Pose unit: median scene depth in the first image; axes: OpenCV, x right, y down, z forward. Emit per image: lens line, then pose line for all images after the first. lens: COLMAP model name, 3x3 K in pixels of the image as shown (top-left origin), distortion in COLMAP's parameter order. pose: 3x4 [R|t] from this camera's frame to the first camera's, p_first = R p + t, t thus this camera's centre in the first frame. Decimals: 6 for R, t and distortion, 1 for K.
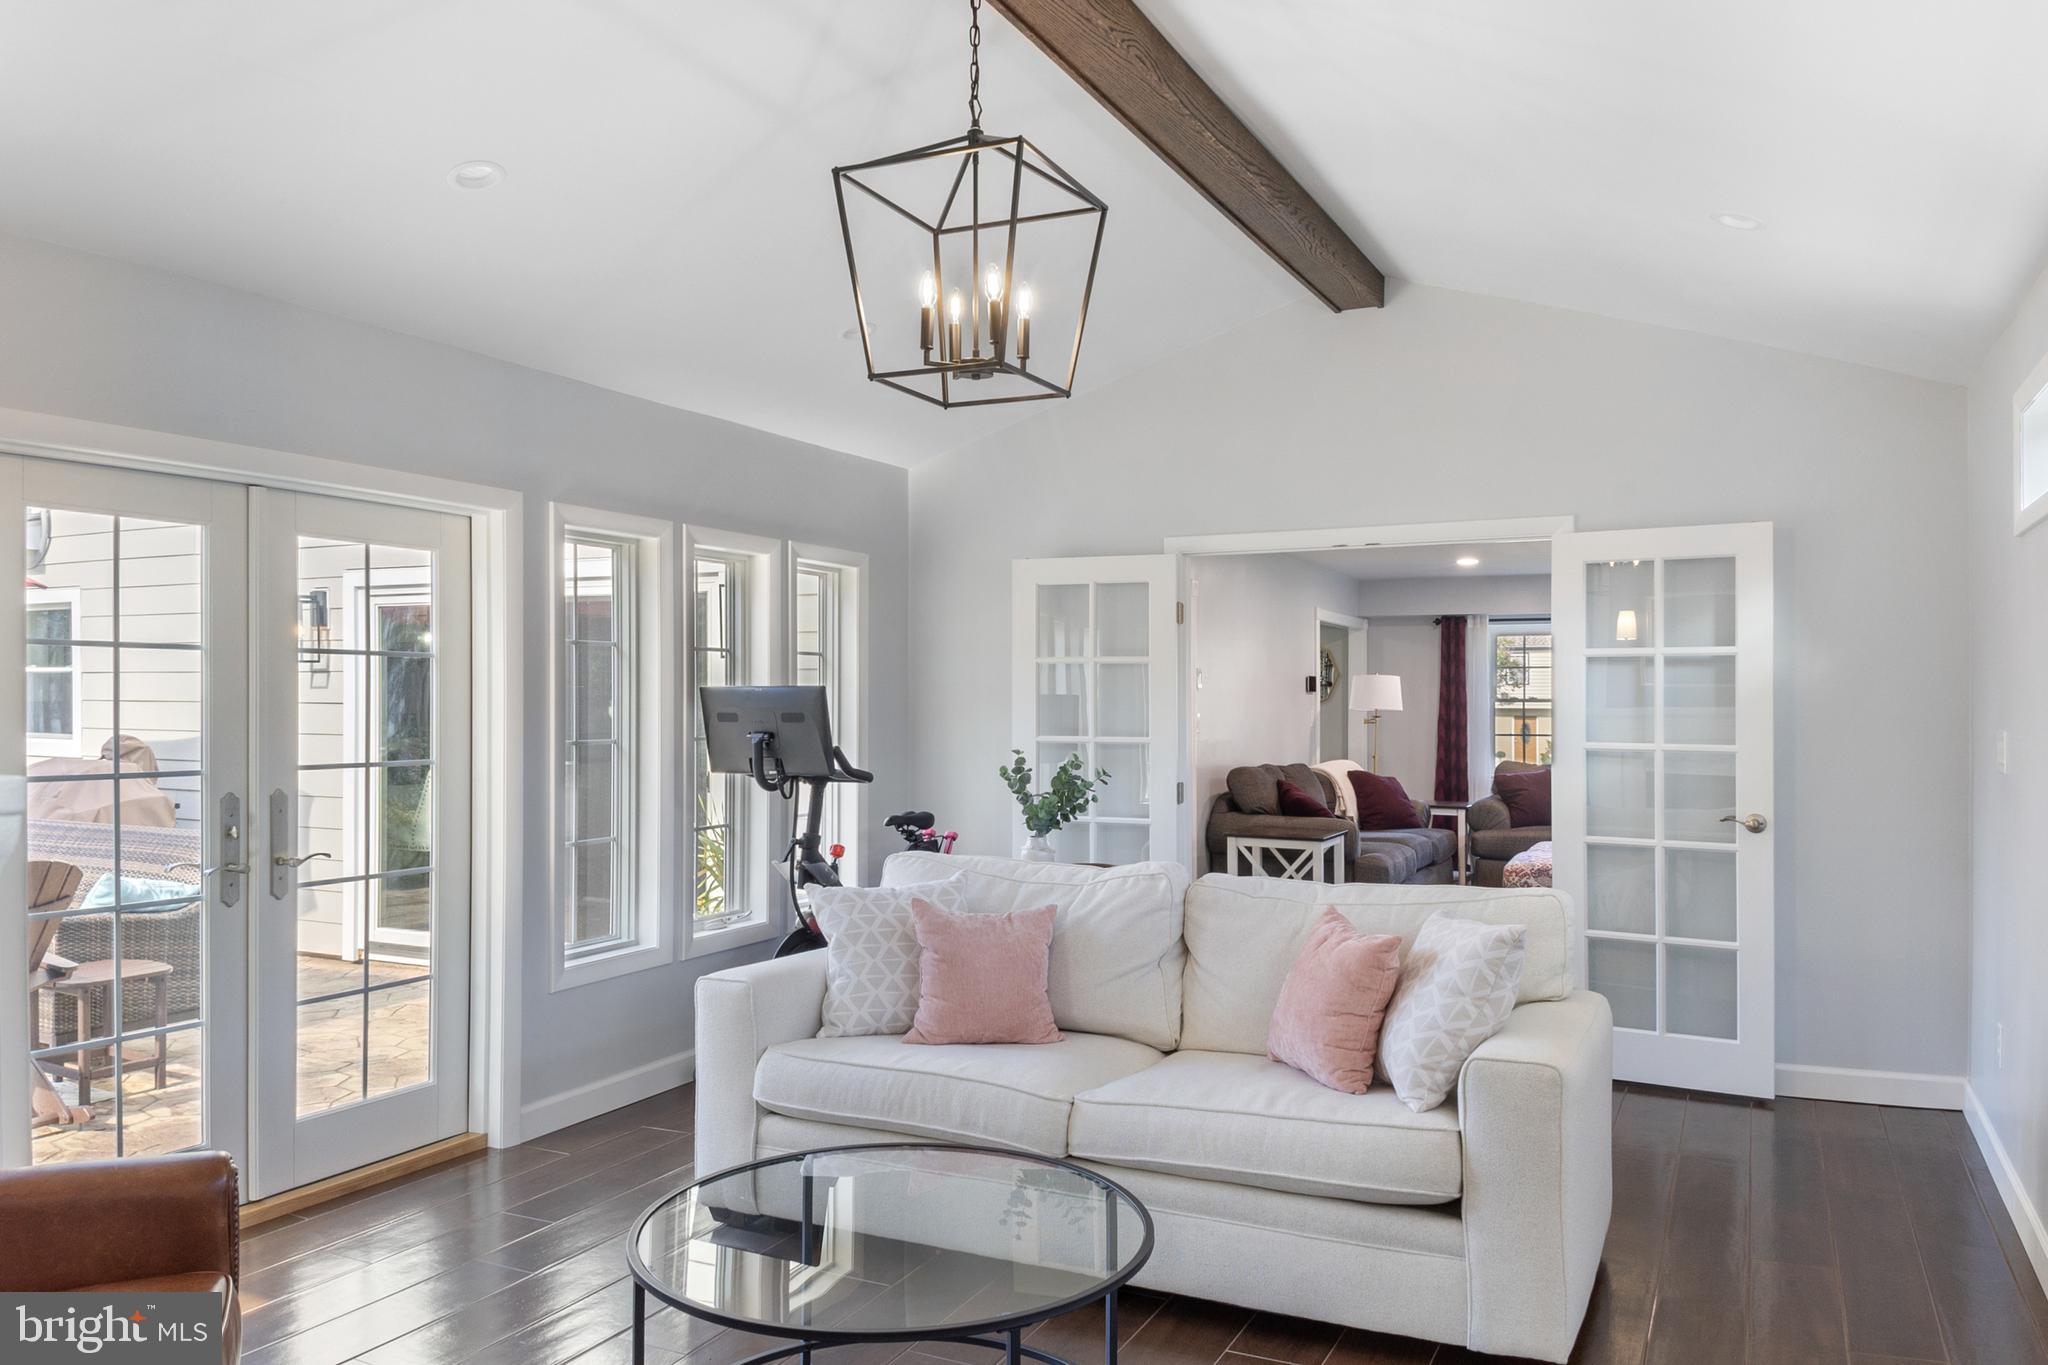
lens RADIAL K [[1424.8, 0, 1024.0], [0, 1424.8, 682.5], [0, 0, 1]] dist [0.116125, -0.230080]
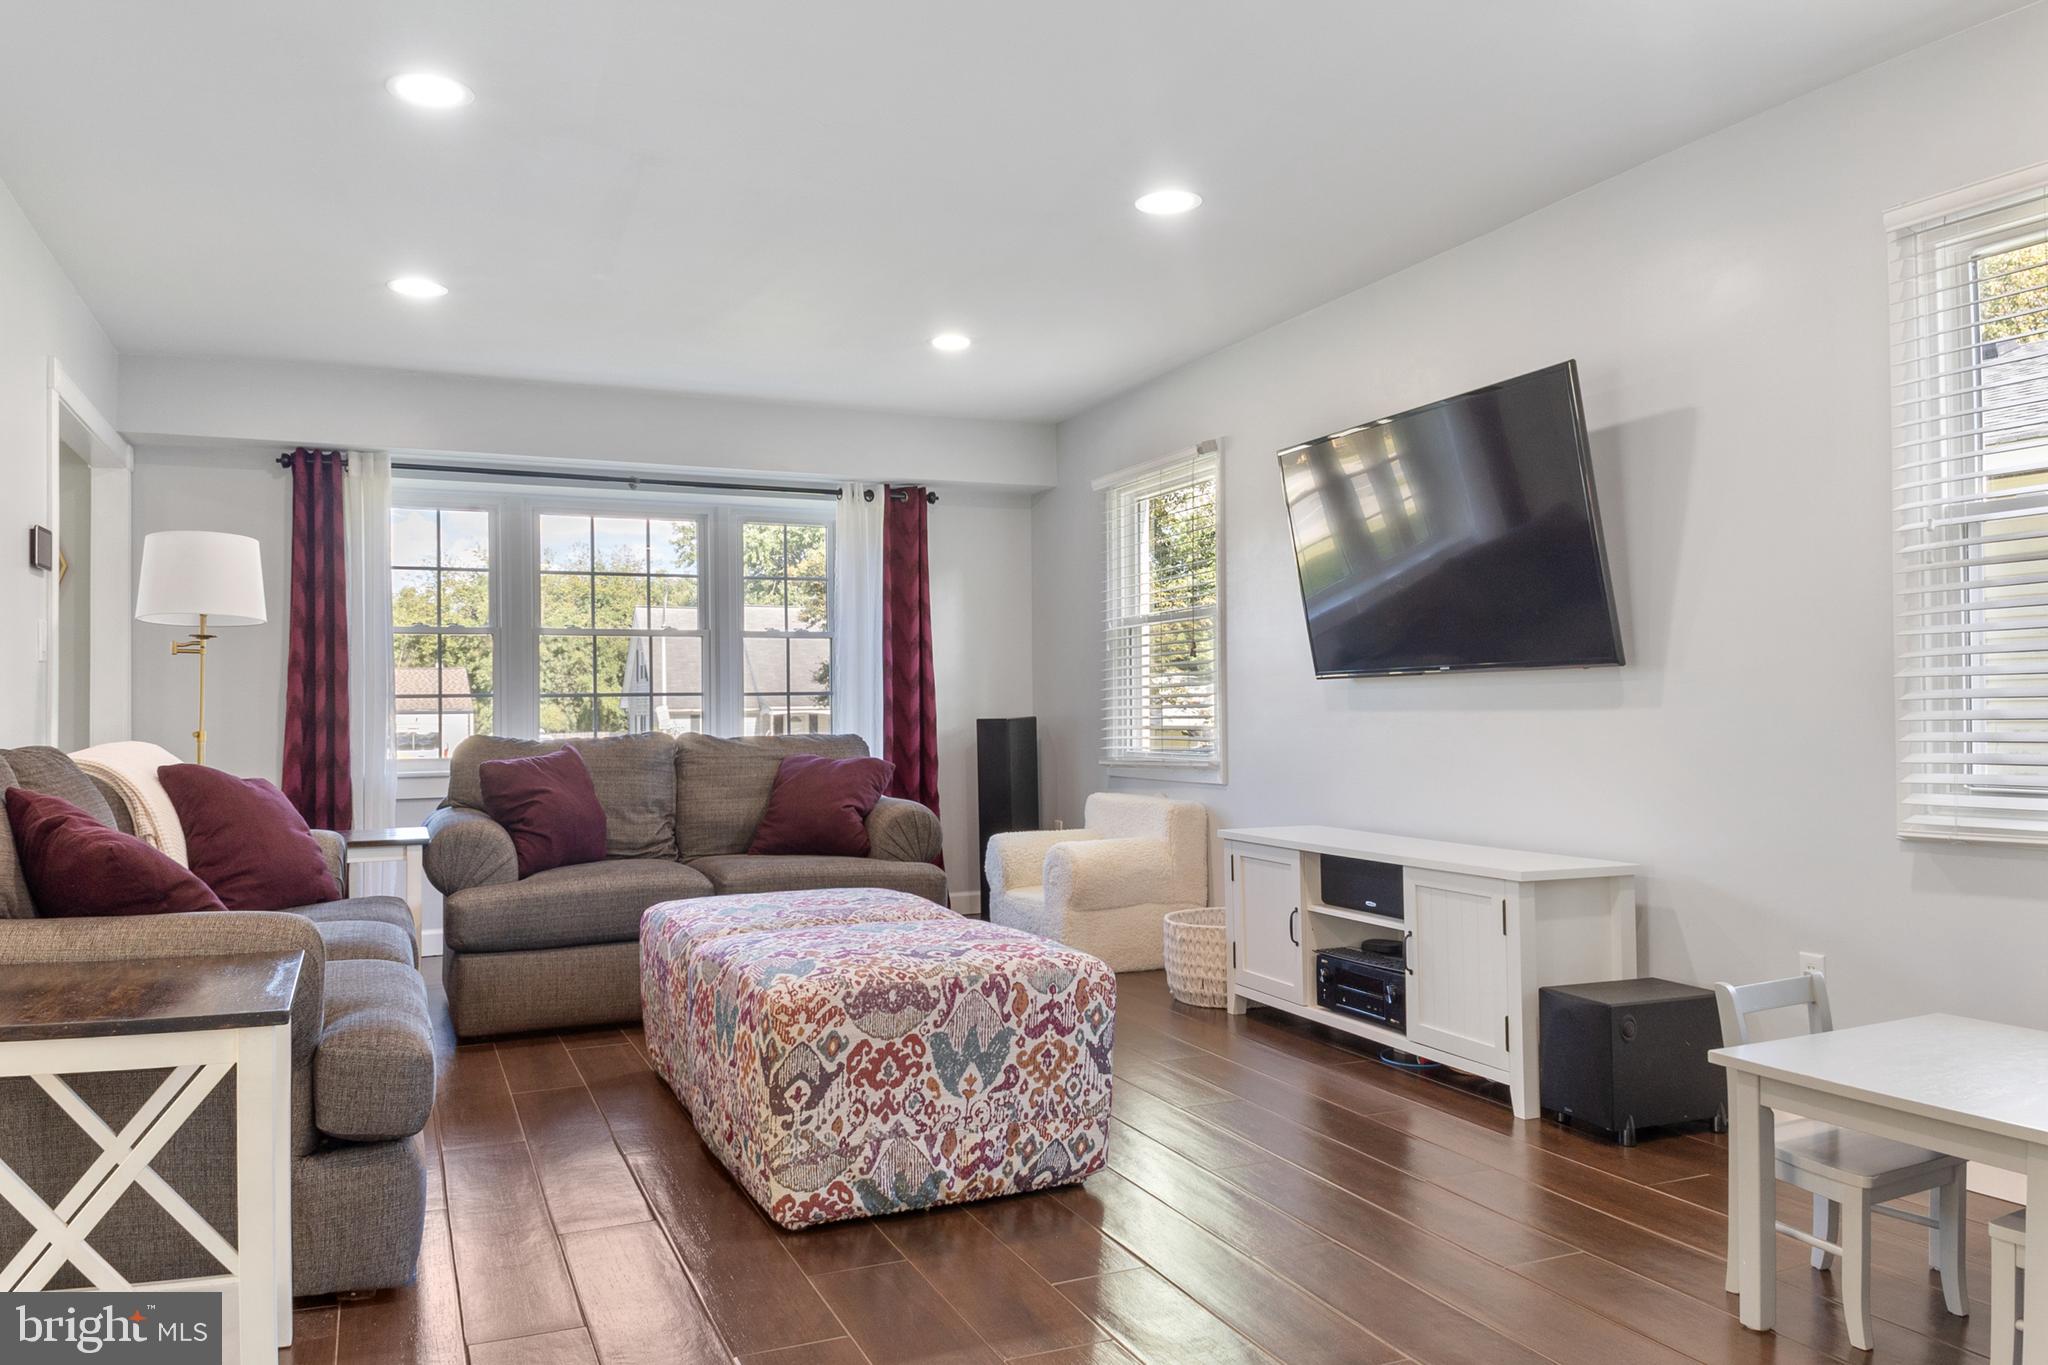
lens RADIAL K [[1424.8, 0, 1024.0], [0, 1424.8, 682.5], [0, 0, 1]] dist [0.116125, -0.230080]
pose [[0.621862, 0.010428, 0.783058, 0.070416], [-0.009204, 0.999940, -0.006007, 0.038955], [-0.783073, -0.003472, 0.621920, 0.577259]]
